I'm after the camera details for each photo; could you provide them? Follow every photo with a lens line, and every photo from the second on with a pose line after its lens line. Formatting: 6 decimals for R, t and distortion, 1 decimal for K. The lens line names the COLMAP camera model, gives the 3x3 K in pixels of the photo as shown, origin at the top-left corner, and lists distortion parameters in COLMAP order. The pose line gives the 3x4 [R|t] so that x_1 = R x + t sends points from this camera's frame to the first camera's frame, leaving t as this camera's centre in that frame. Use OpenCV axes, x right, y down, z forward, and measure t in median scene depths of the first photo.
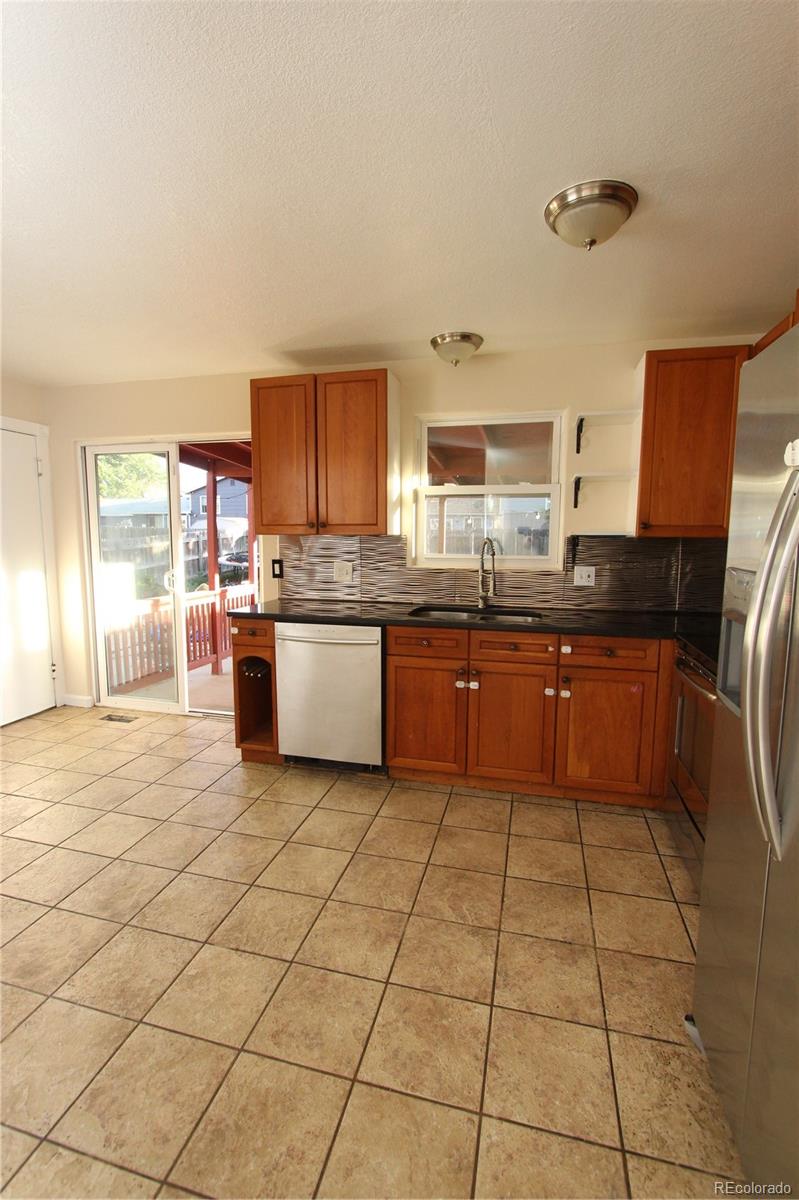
lens RADIAL K [[549.0, 0, 393.2], [0, 549.0, 598.2], [0, 0, 1]] dist [-0.014604, 0.000469]
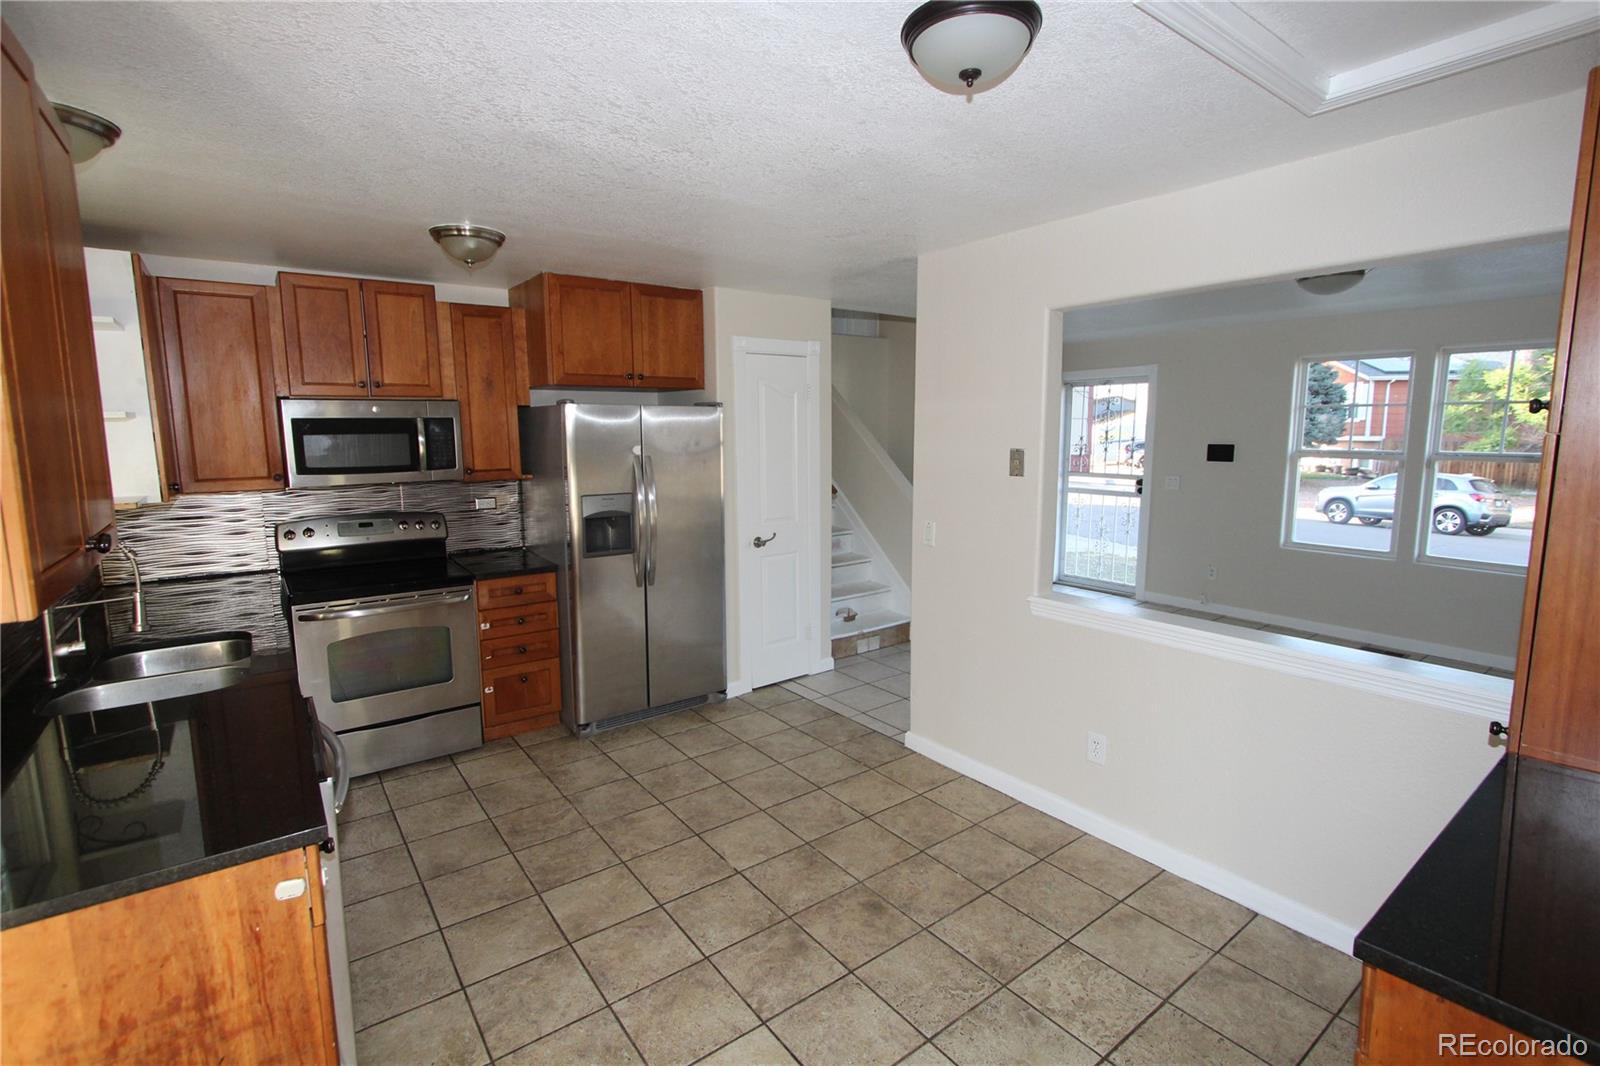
lens RADIAL K [[732.0, 0, 801.7], [0, 732.0, 527.1], [0, 0, 1]] dist [-0.014604, 0.000469]
pose [[-0.782817, -0.085409, 0.616363, -0.849748], [0.073625, 0.970864, 0.228040, -0.242933], [-0.617881, 0.223893, -0.753720, 1.233302]]
